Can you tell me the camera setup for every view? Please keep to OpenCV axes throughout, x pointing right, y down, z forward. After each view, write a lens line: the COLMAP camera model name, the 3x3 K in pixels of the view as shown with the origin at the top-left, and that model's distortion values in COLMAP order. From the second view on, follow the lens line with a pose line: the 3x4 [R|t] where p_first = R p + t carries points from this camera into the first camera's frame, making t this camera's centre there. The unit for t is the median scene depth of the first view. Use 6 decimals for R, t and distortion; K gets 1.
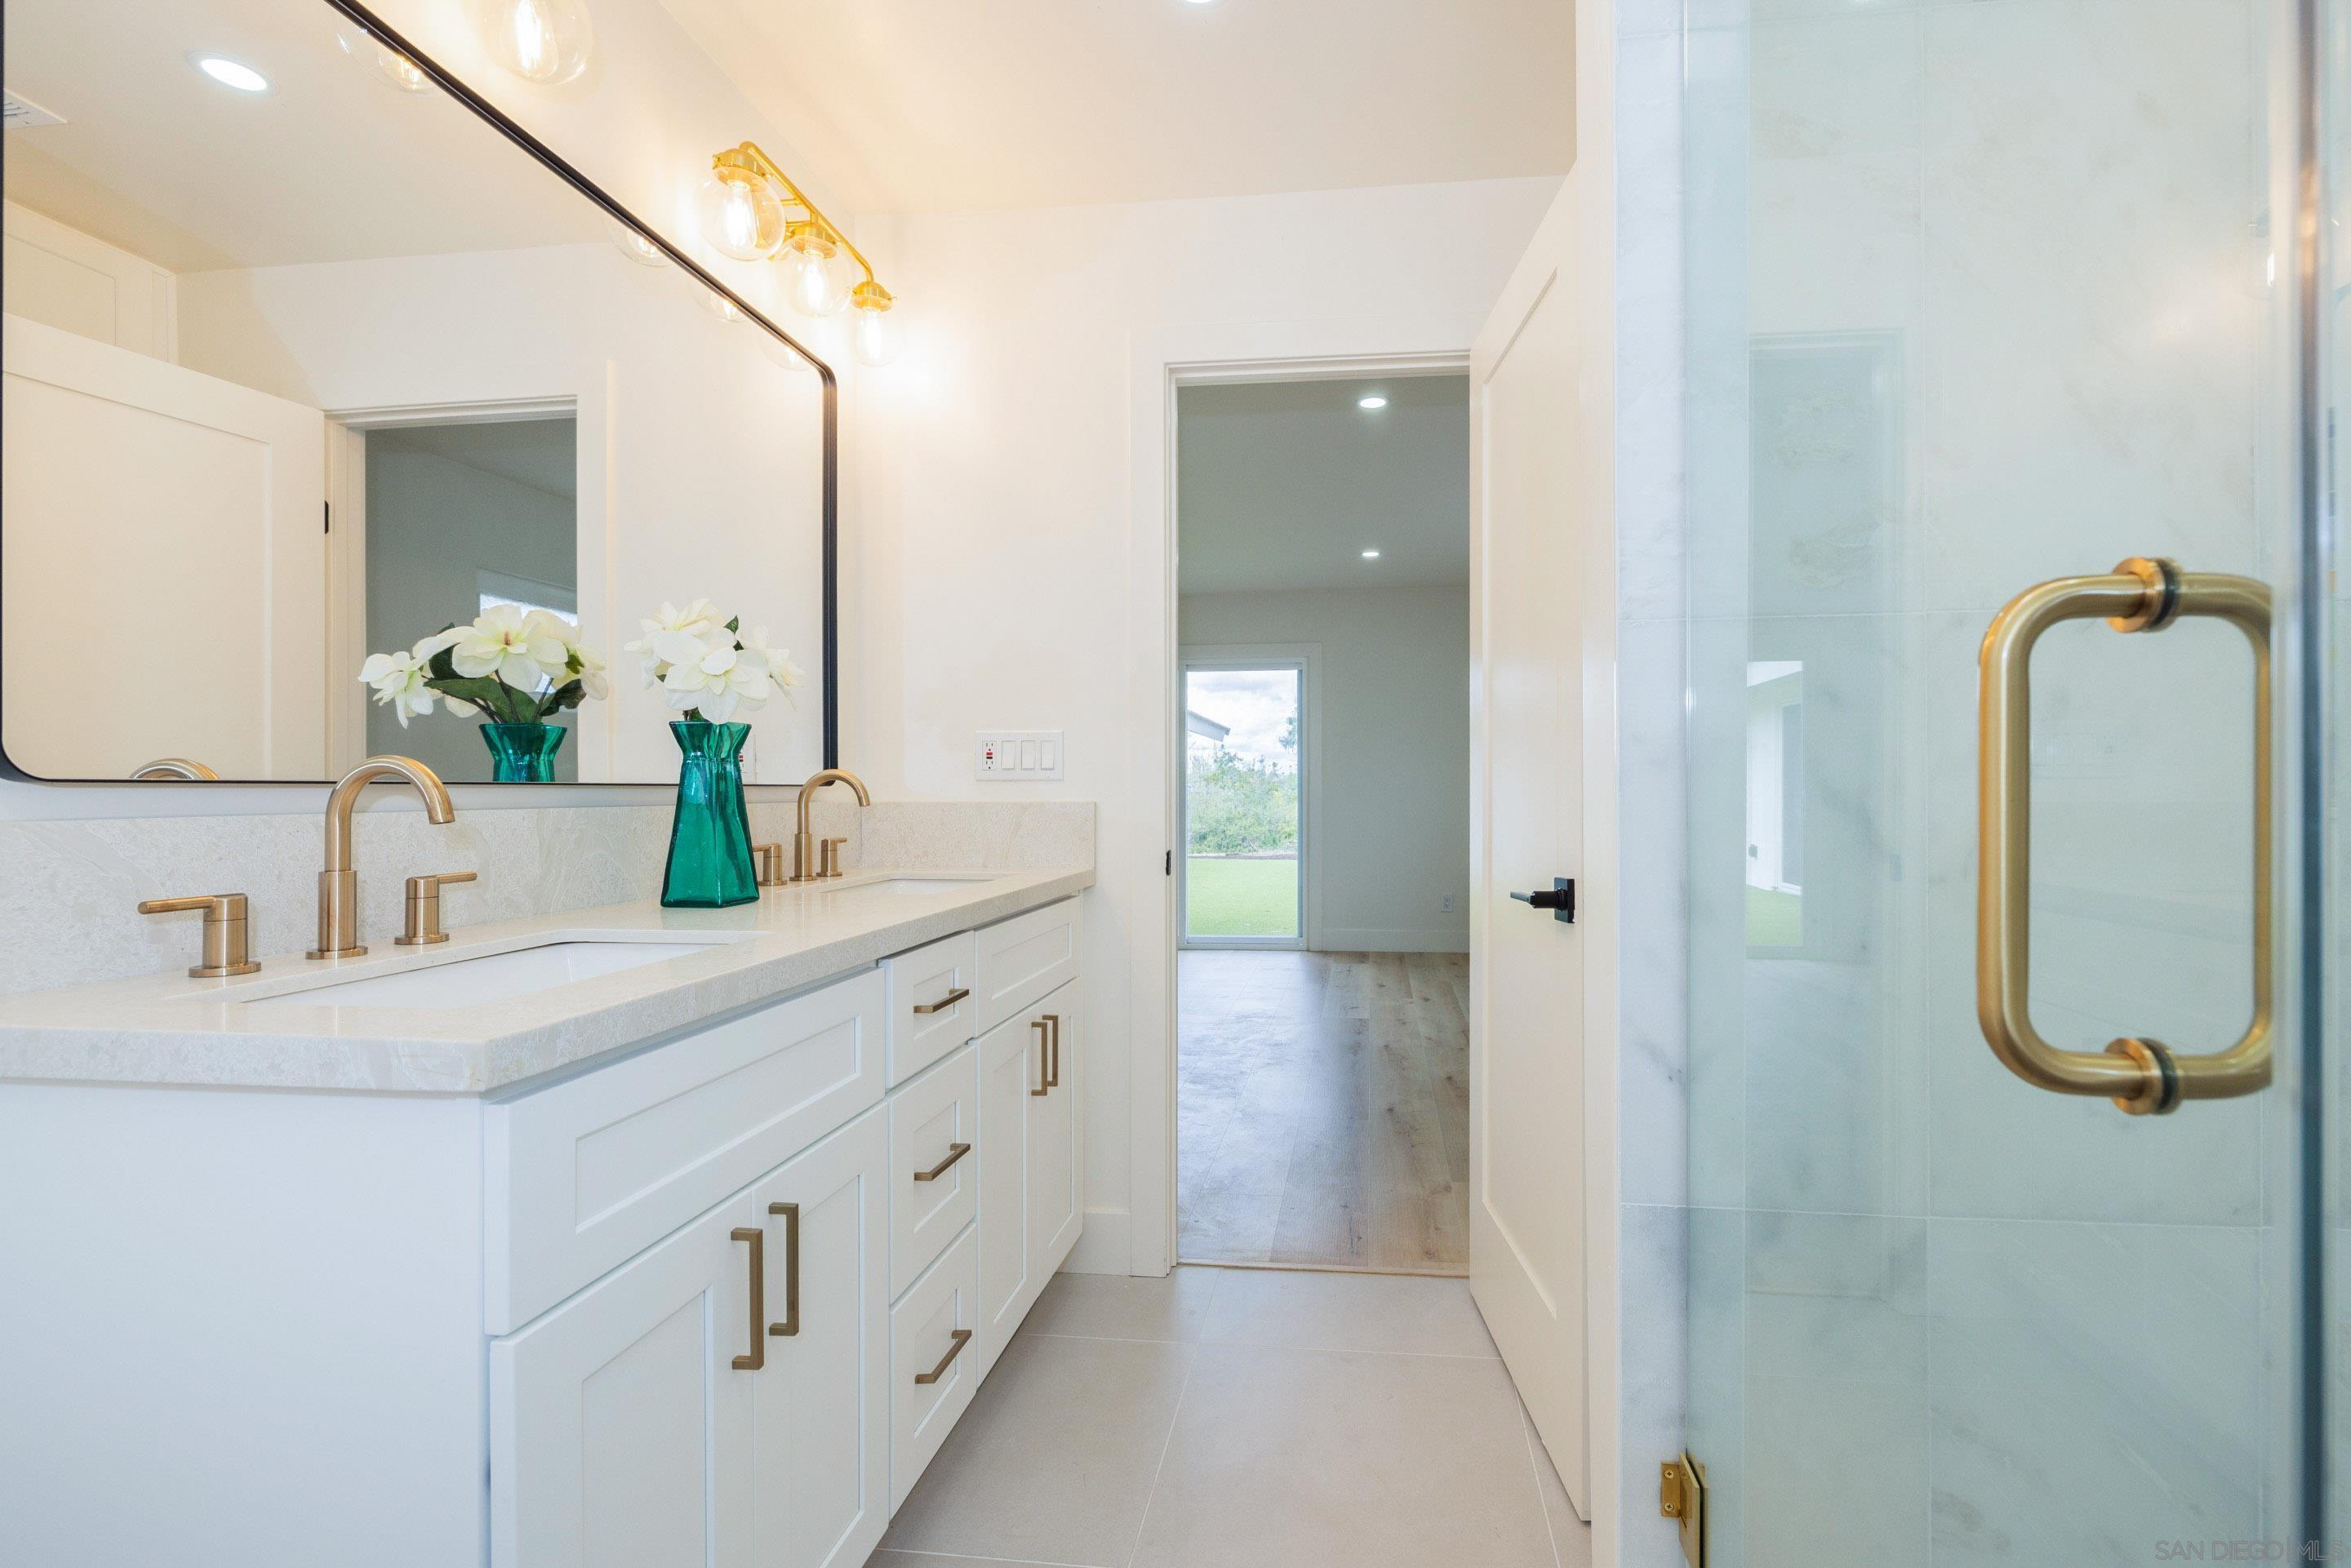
lens RADIAL K [[1058.1, 0, 1189.7], [0, 1058.1, 785.8], [0, 0, 1]] dist [-0.000015, -0.000173]
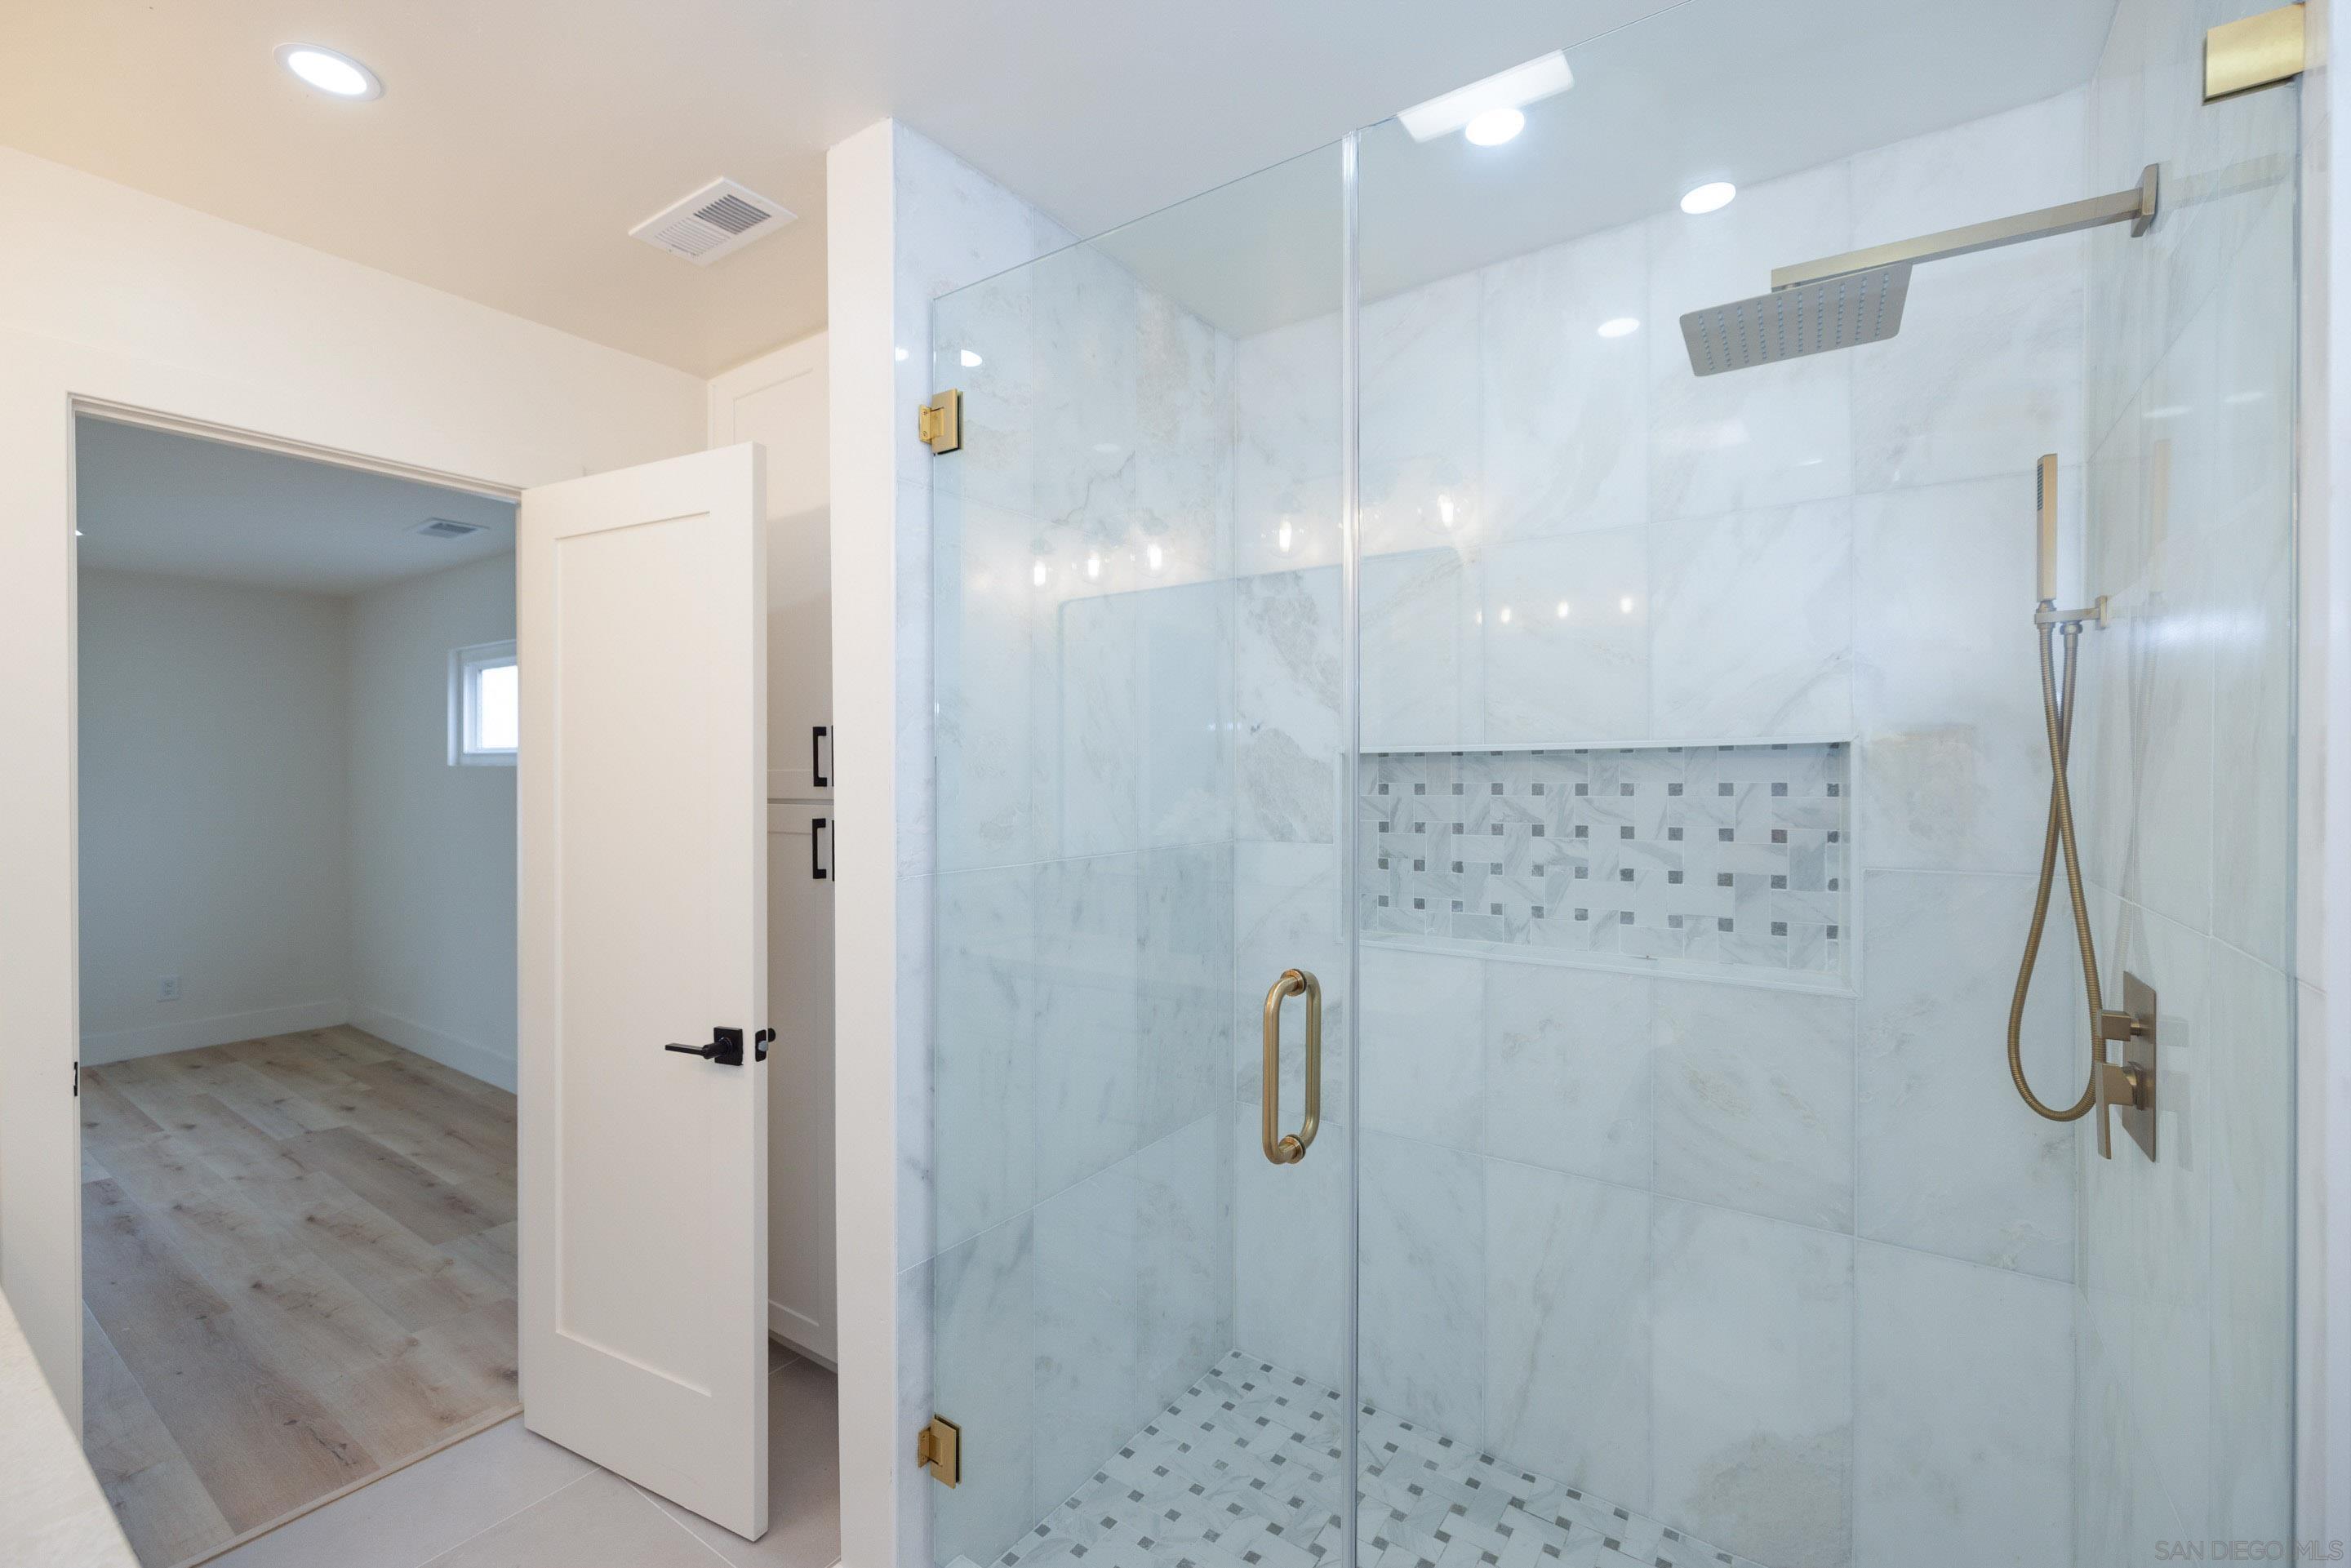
lens RADIAL K [[1058.1, 0, 1186.2], [0, 1058.1, 779.7], [0, 0, 1]] dist [-0.000015, -0.000173]
pose [[0.435723, -0.010160, 0.900024, -0.732564], [-0.003368, 0.999911, 0.012918, -0.310635], [-0.900075, -0.008660, 0.435650, 0.007868]]
